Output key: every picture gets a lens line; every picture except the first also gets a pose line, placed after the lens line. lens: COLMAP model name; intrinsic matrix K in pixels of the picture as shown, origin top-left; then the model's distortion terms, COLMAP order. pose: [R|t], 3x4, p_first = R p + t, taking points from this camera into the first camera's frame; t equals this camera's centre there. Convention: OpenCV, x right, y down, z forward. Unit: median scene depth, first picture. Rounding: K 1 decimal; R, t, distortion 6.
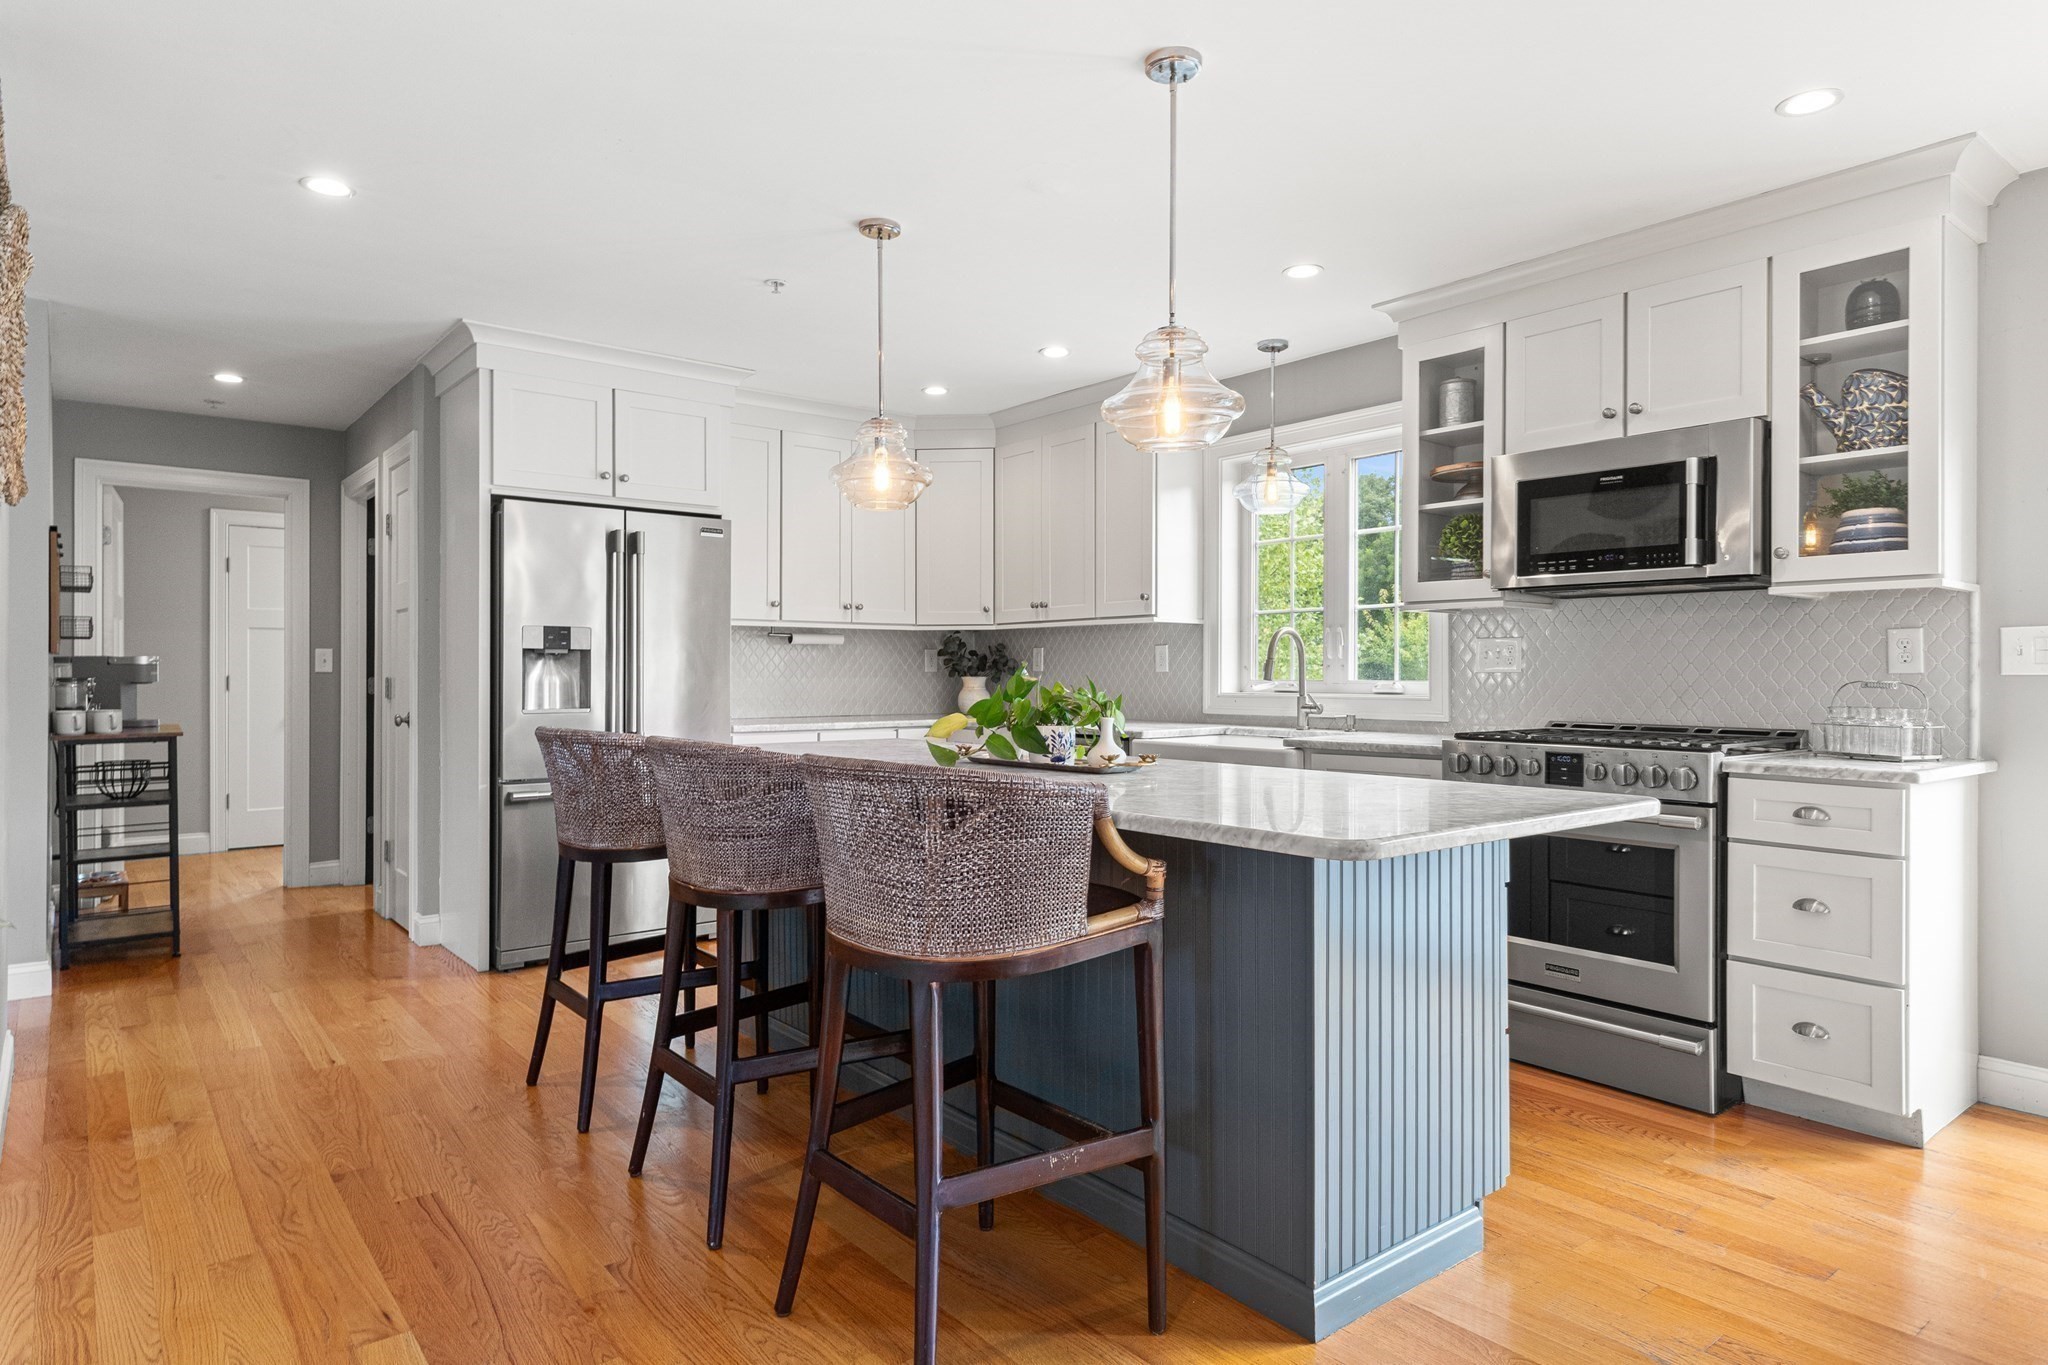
lens RADIAL K [[1187.2, 0, 1037.4], [0, 1187.2, 678.2], [0, 0, 1]] dist [0.010007, 0.001409]
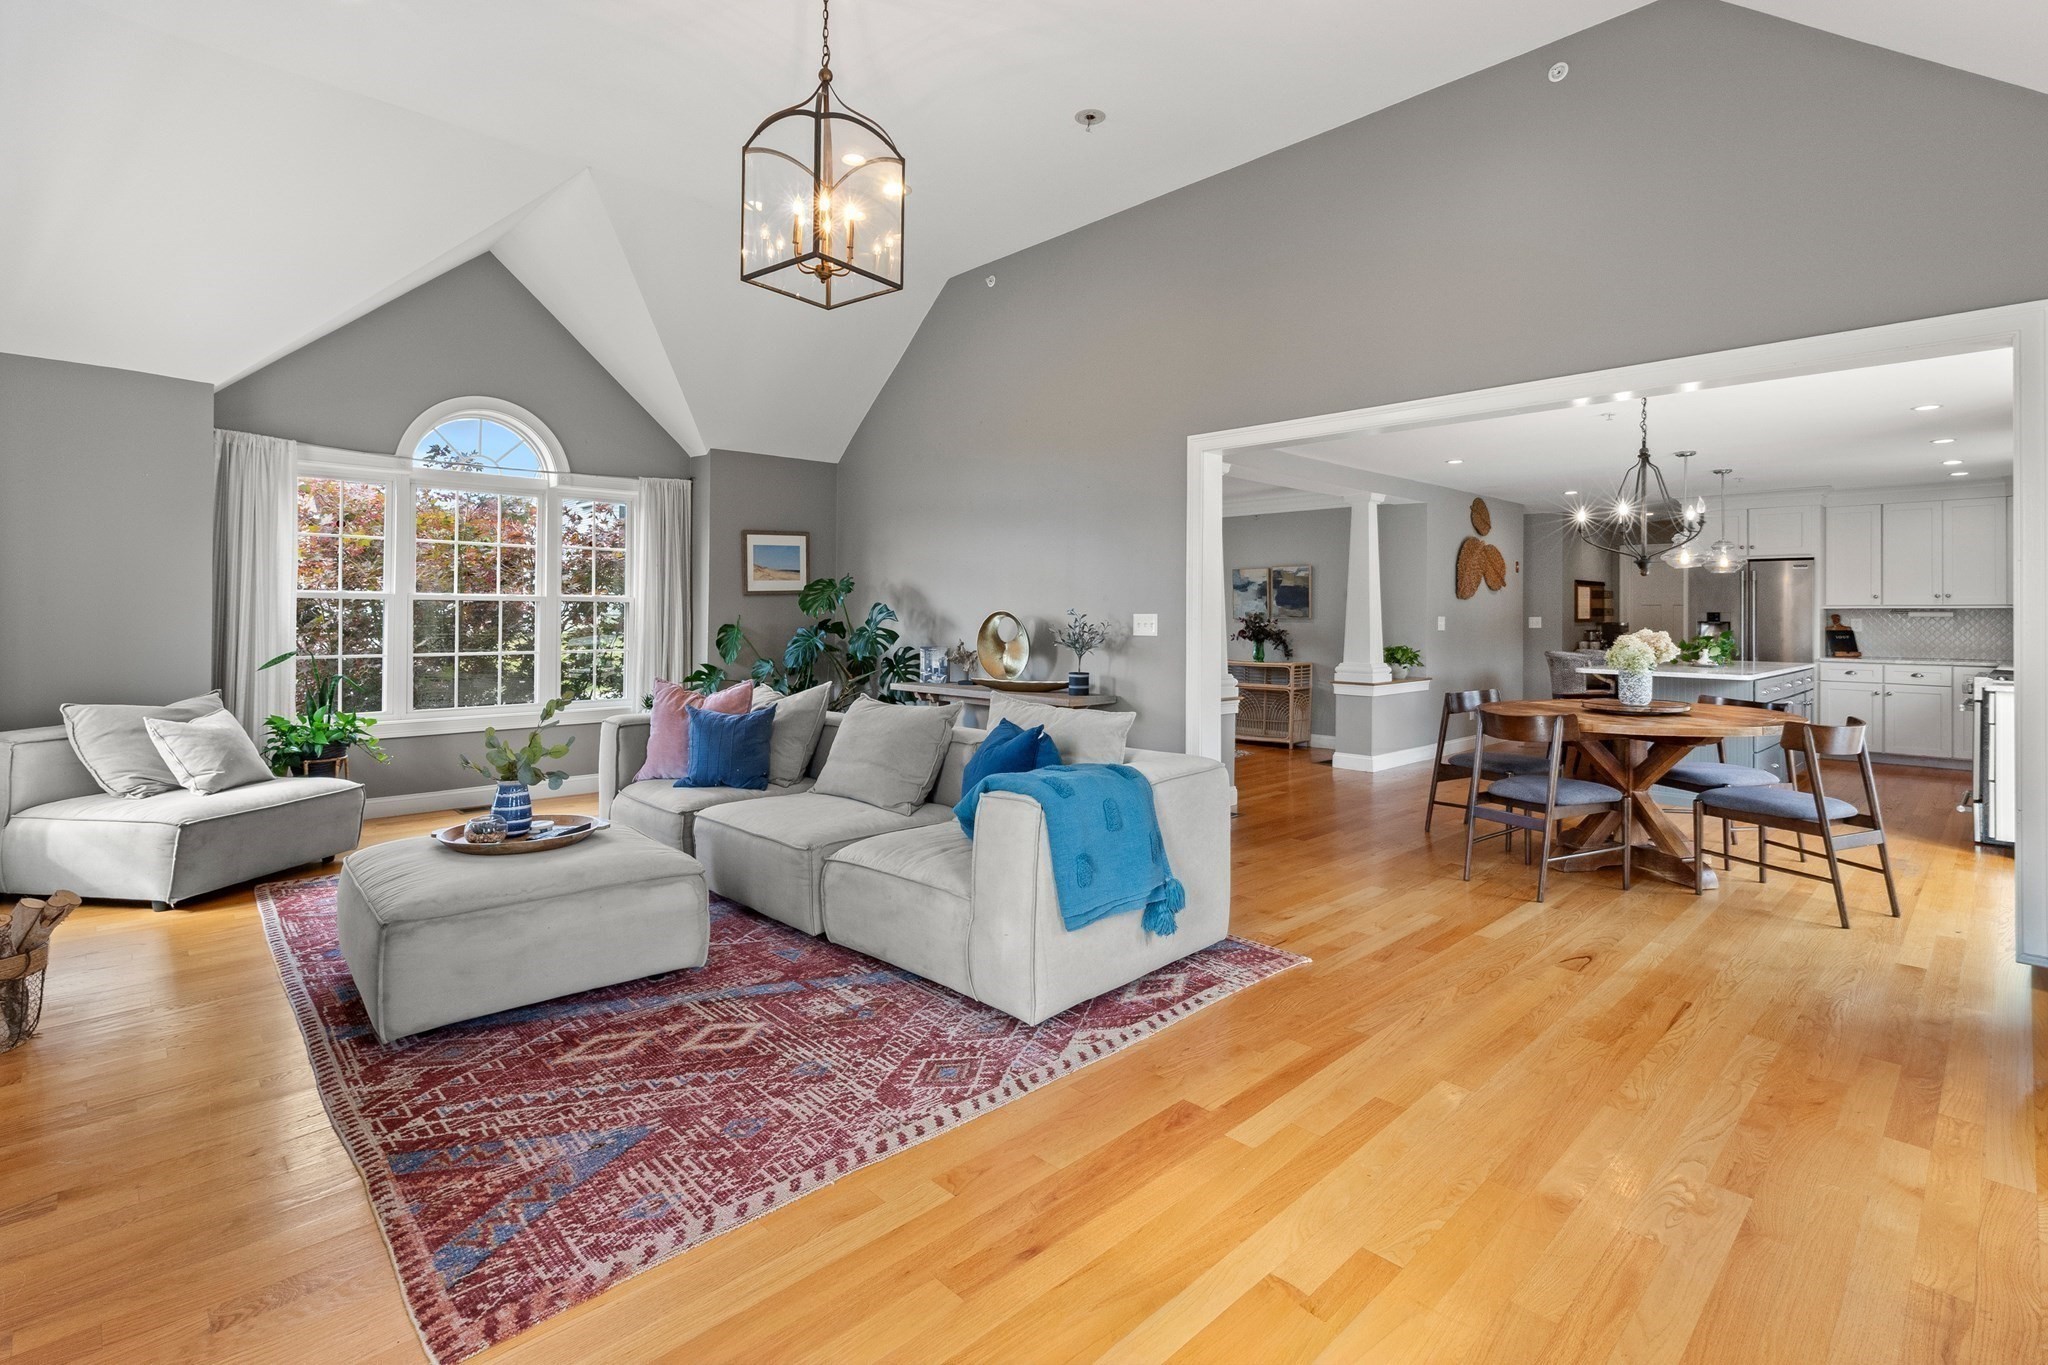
lens RADIAL K [[948.5, 0, 1005.5], [0, 948.5, 607.0], [0, 0, 1]] dist [0.000148, 0.000219]
pose [[0.067551, -0.005547, -0.997700, 1.451134], [-0.009465, 0.999936, -0.006200, -0.027794], [0.997671, 0.009862, 0.067494, -0.600651]]
